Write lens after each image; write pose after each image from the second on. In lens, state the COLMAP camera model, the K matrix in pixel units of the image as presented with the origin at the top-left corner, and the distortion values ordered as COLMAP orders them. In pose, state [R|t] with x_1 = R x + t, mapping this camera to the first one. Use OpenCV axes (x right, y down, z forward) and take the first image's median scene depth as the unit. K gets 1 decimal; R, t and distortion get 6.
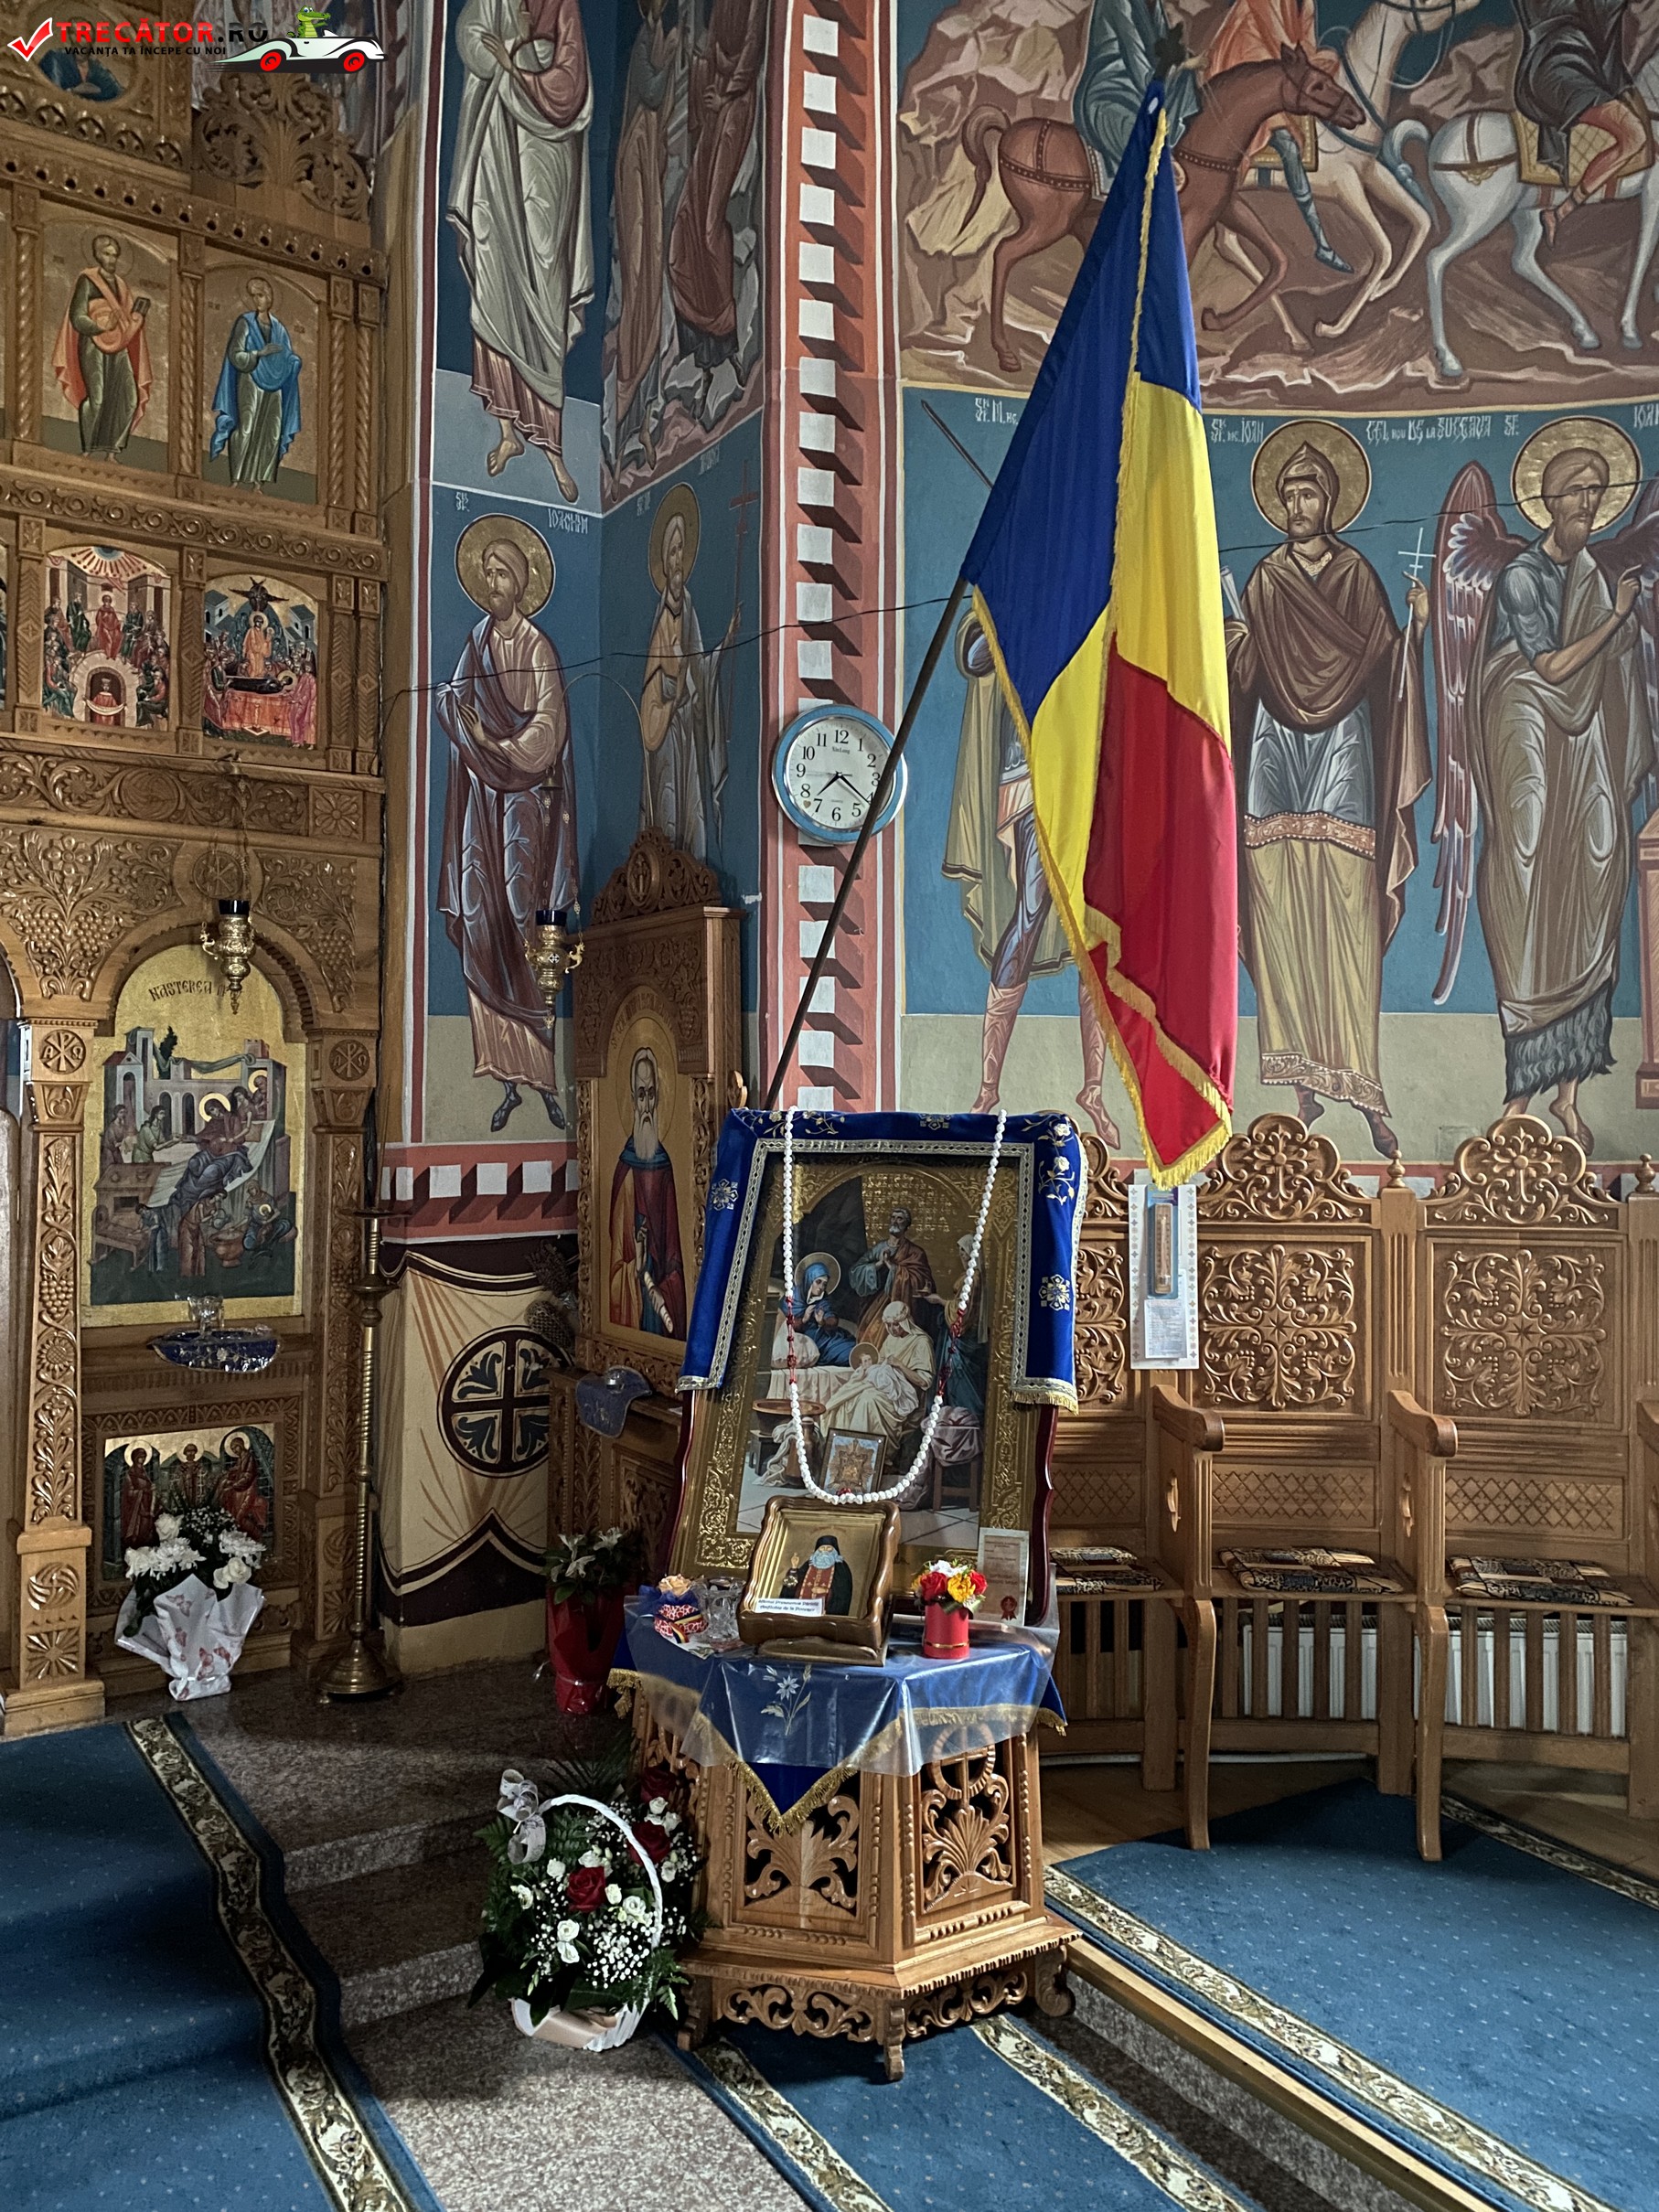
lens RADIAL K [[1689.5, 0, 833.9], [0, 1689.5, 1094.8], [0, 0, 1]] dist [0.029191, -0.017035]
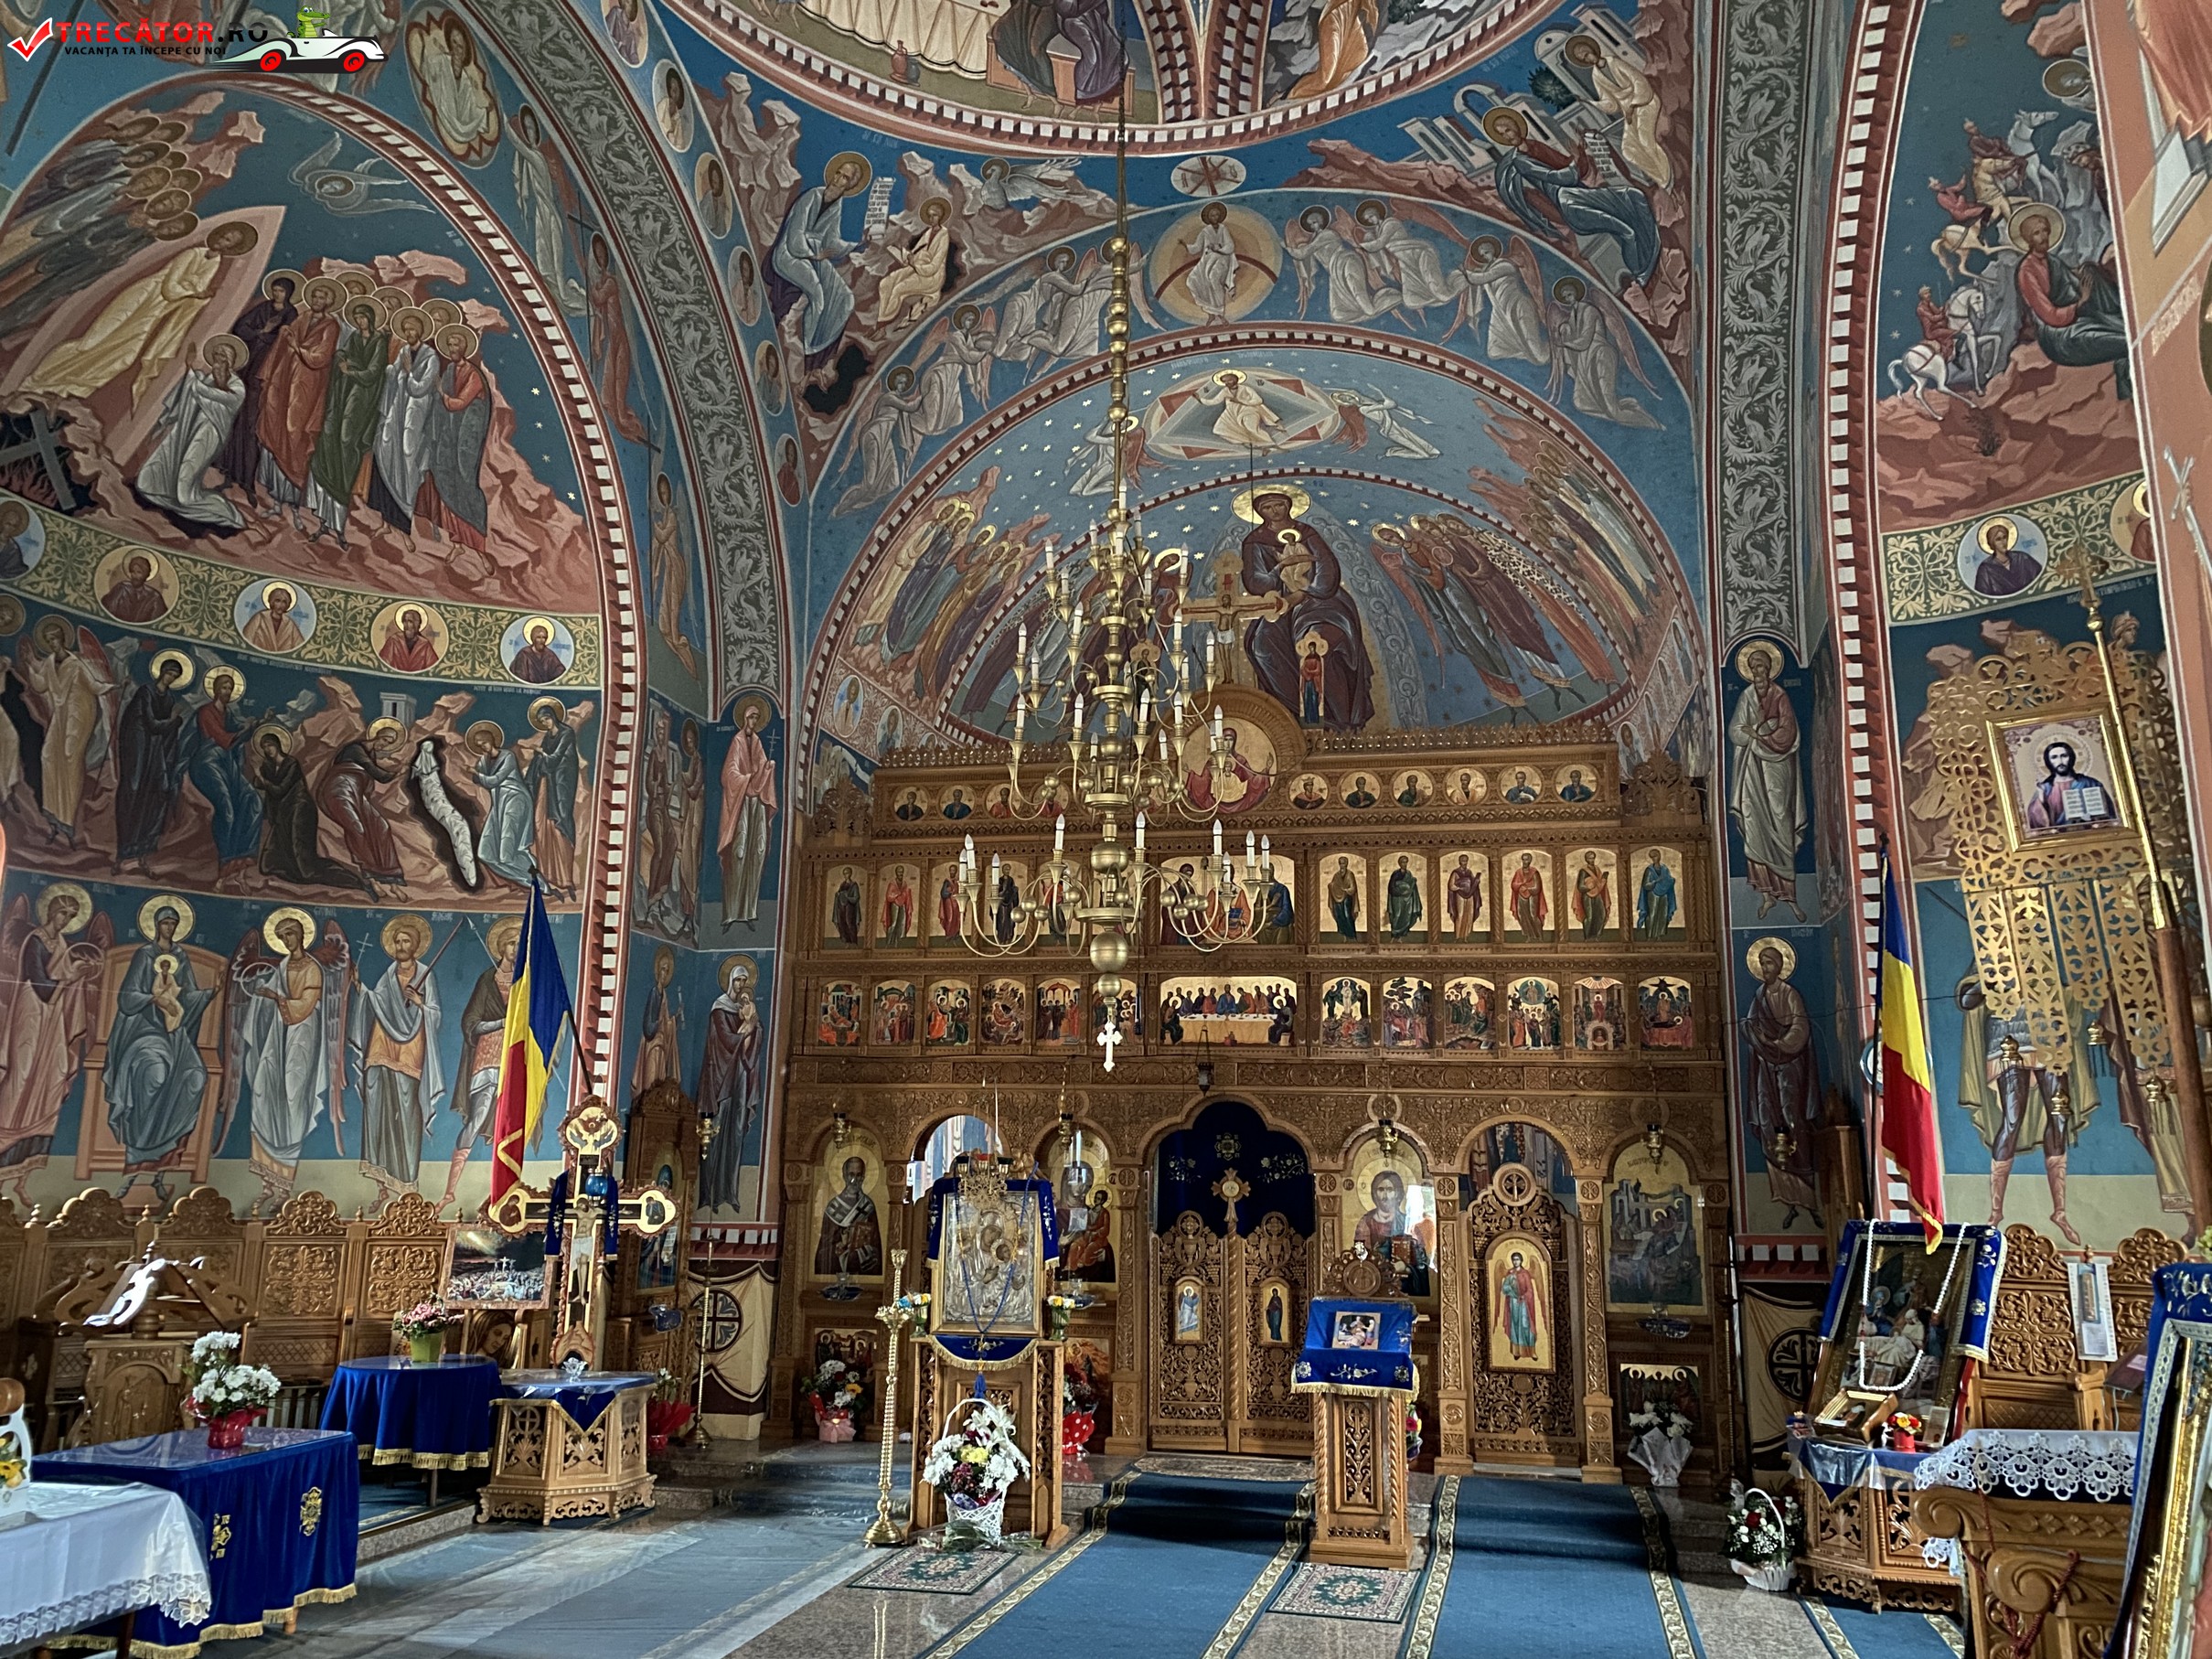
lens RADIAL K [[1689.5, 0, 1105.5], [0, 1689.5, 830.6], [0, 0, 1]] dist [0.029191, -0.017035]
pose [[0.694908, -0.146586, -0.704000, 0.853654], [-0.005036, 0.977987, -0.208606, -0.019803], [0.719081, 0.148507, 0.678872, -1.227960]]
